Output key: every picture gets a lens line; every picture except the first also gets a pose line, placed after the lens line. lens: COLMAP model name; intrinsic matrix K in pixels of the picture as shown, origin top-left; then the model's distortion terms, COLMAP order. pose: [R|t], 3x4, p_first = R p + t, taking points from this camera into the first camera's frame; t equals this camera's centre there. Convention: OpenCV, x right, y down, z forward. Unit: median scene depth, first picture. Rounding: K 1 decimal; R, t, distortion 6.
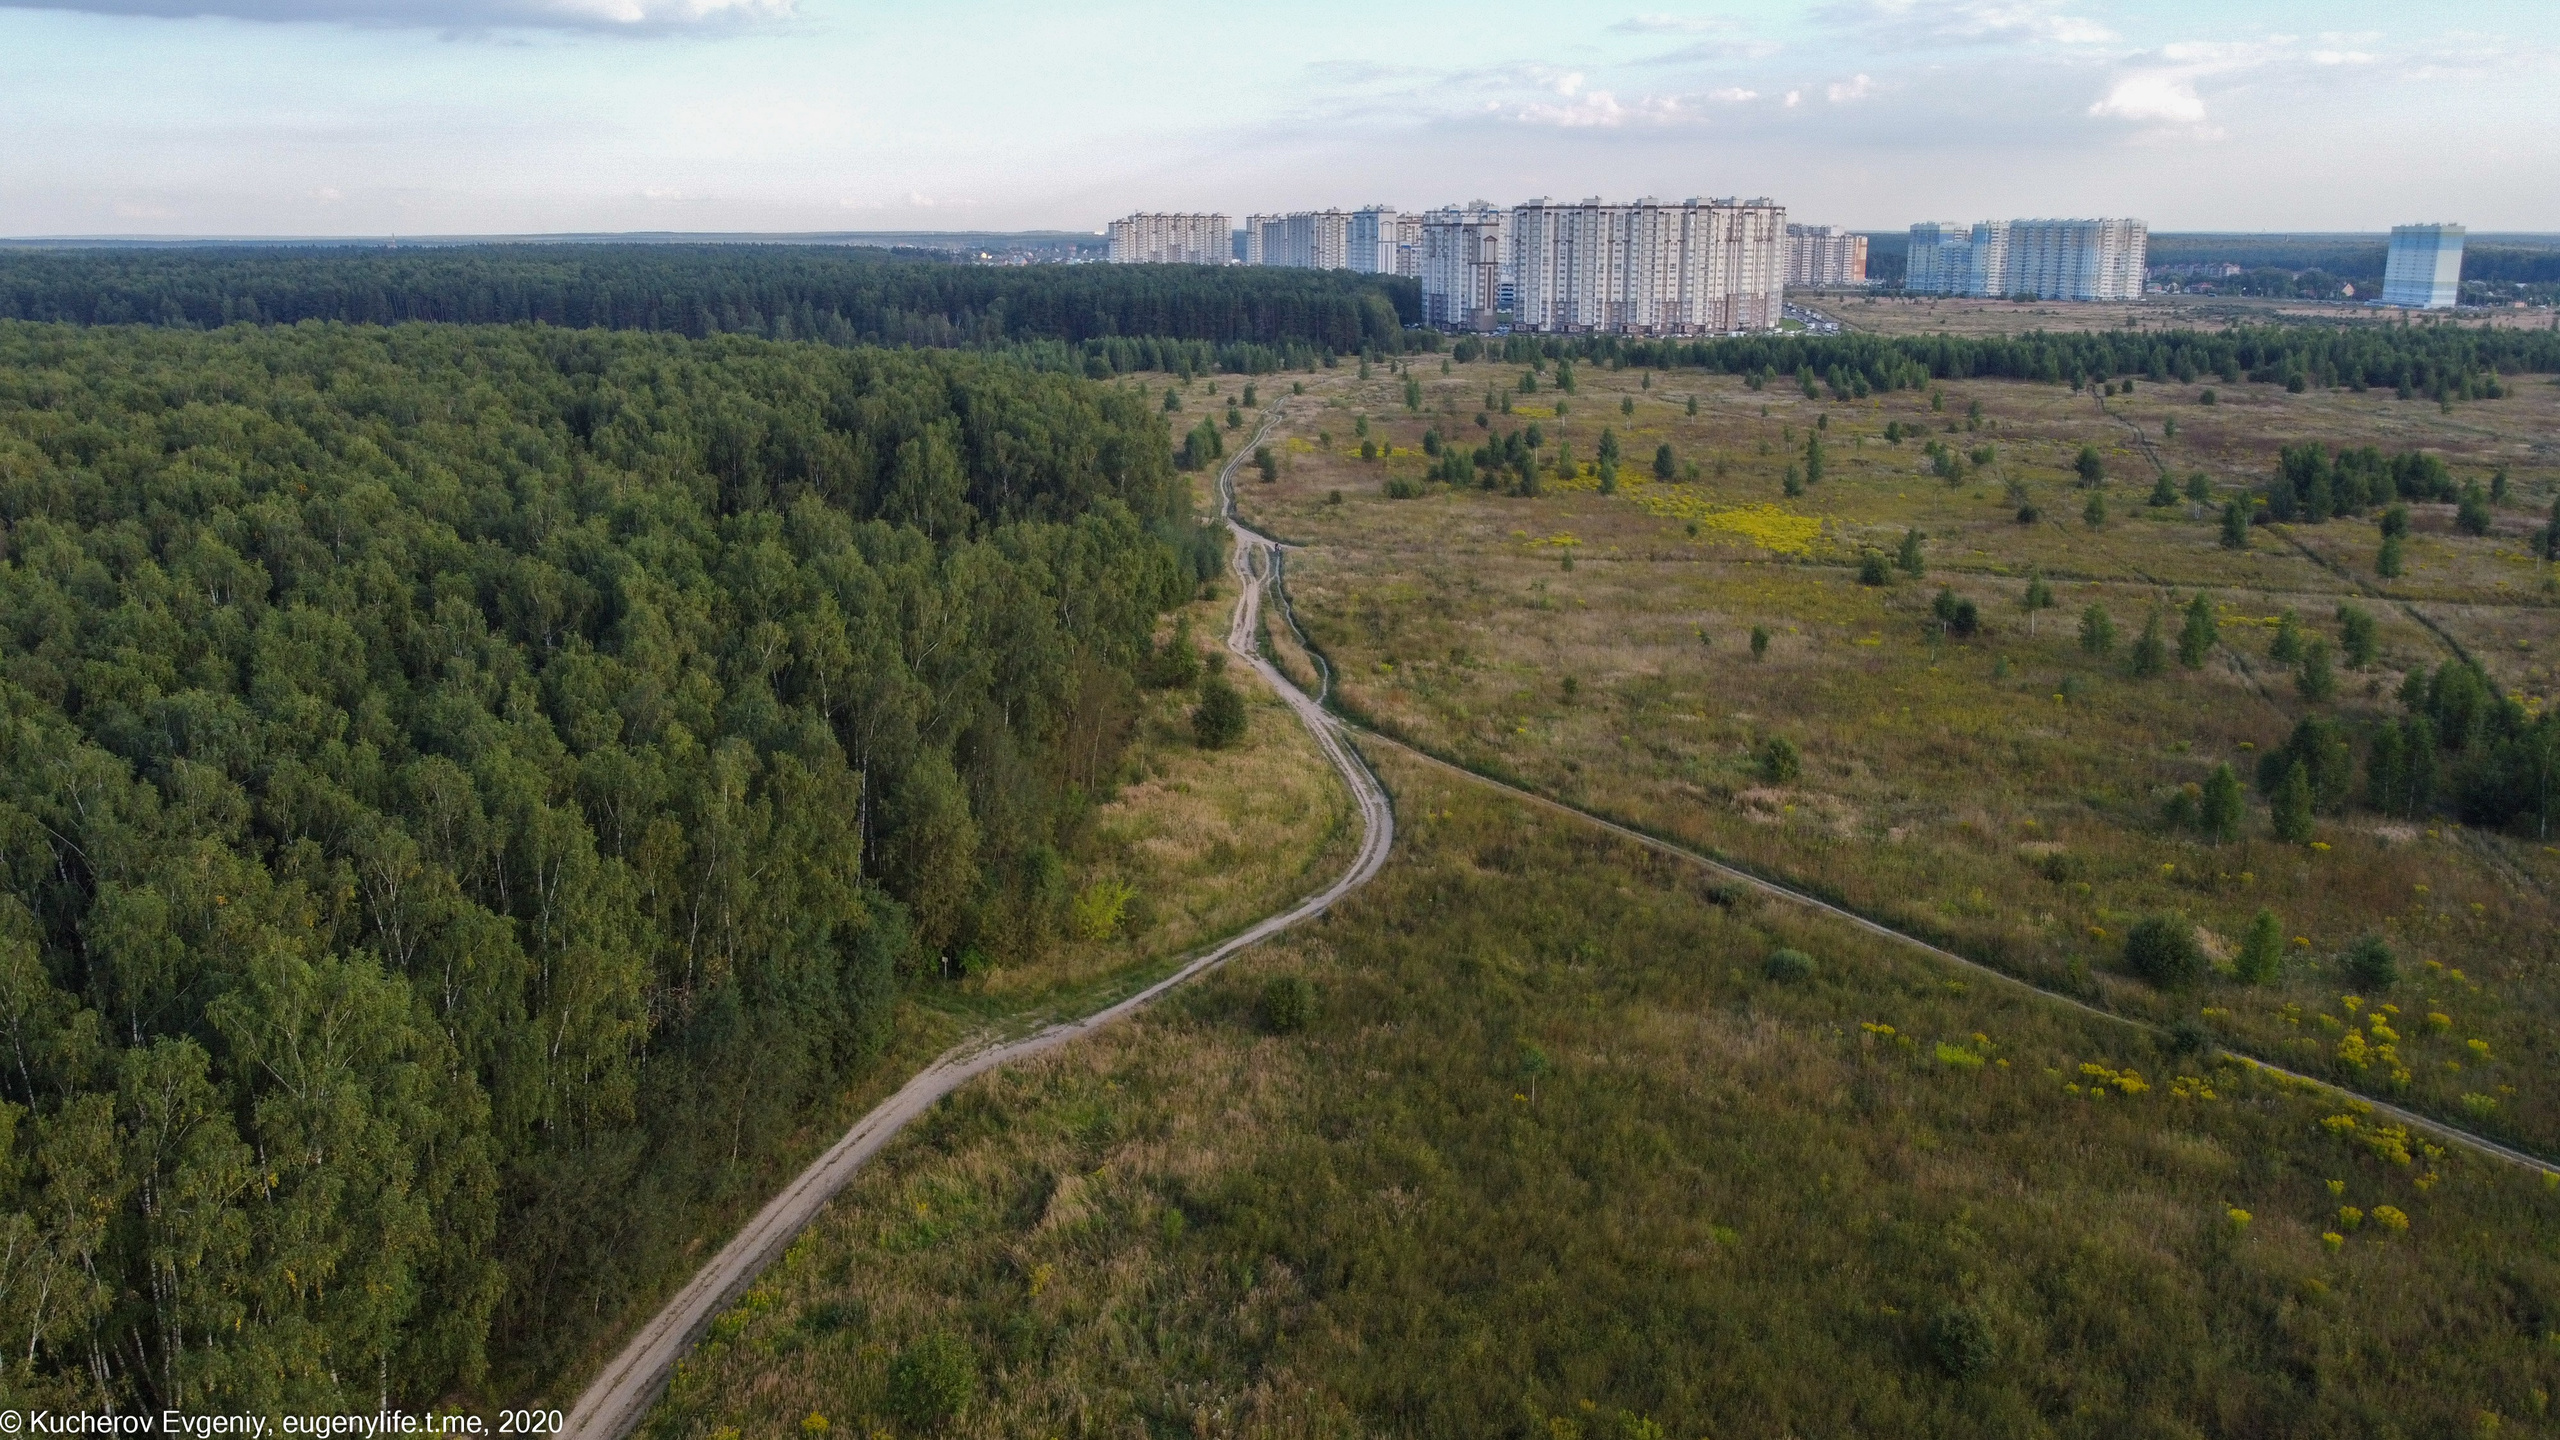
lens RADIAL K [[1868.8, 0, 1280.0], [0, 1868.8, 718.2], [0, 0, 1]] dist [-0.001098, 0.001366]
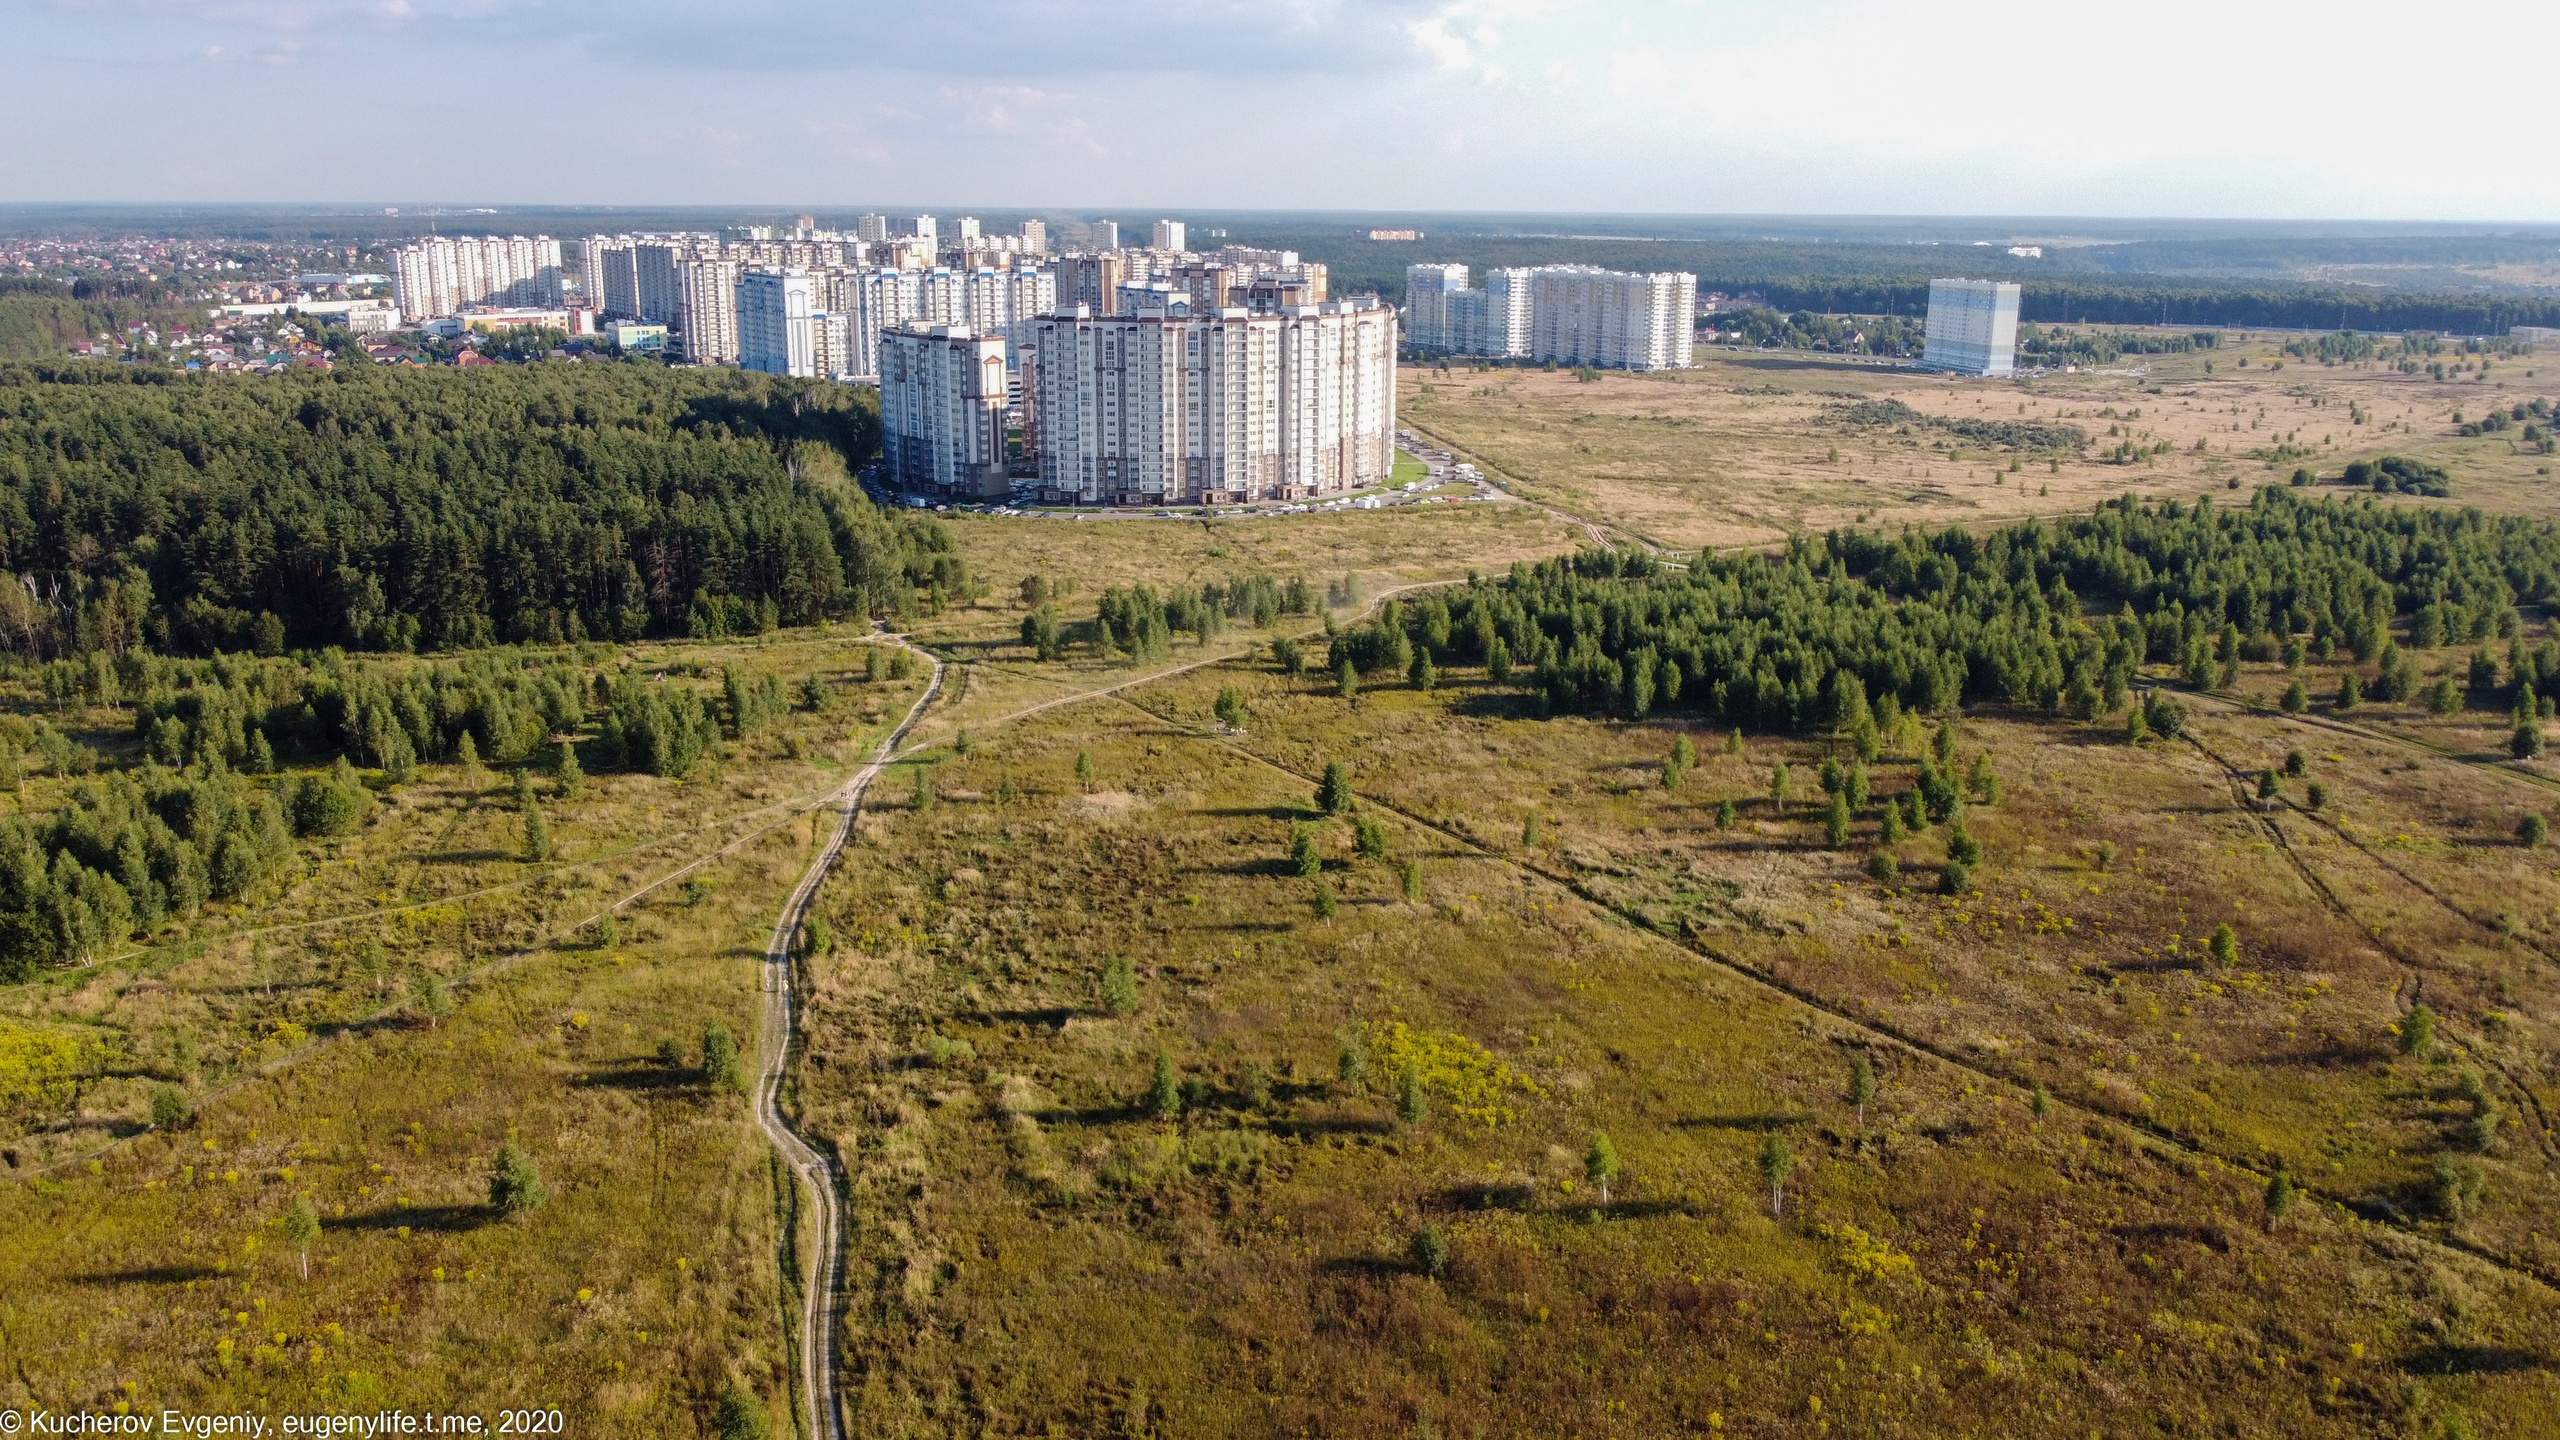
lens RADIAL K [[1868.8, 0, 1278.8], [0, 1868.8, 721.1], [0, 0, 1]] dist [-0.001098, 0.001366]
pose [[0.943732, -0.084020, 0.319860, -0.015500], [0.078415, 0.996458, 0.030387, -0.142233], [-0.321280, -0.003595, 0.946977, 0.338511]]
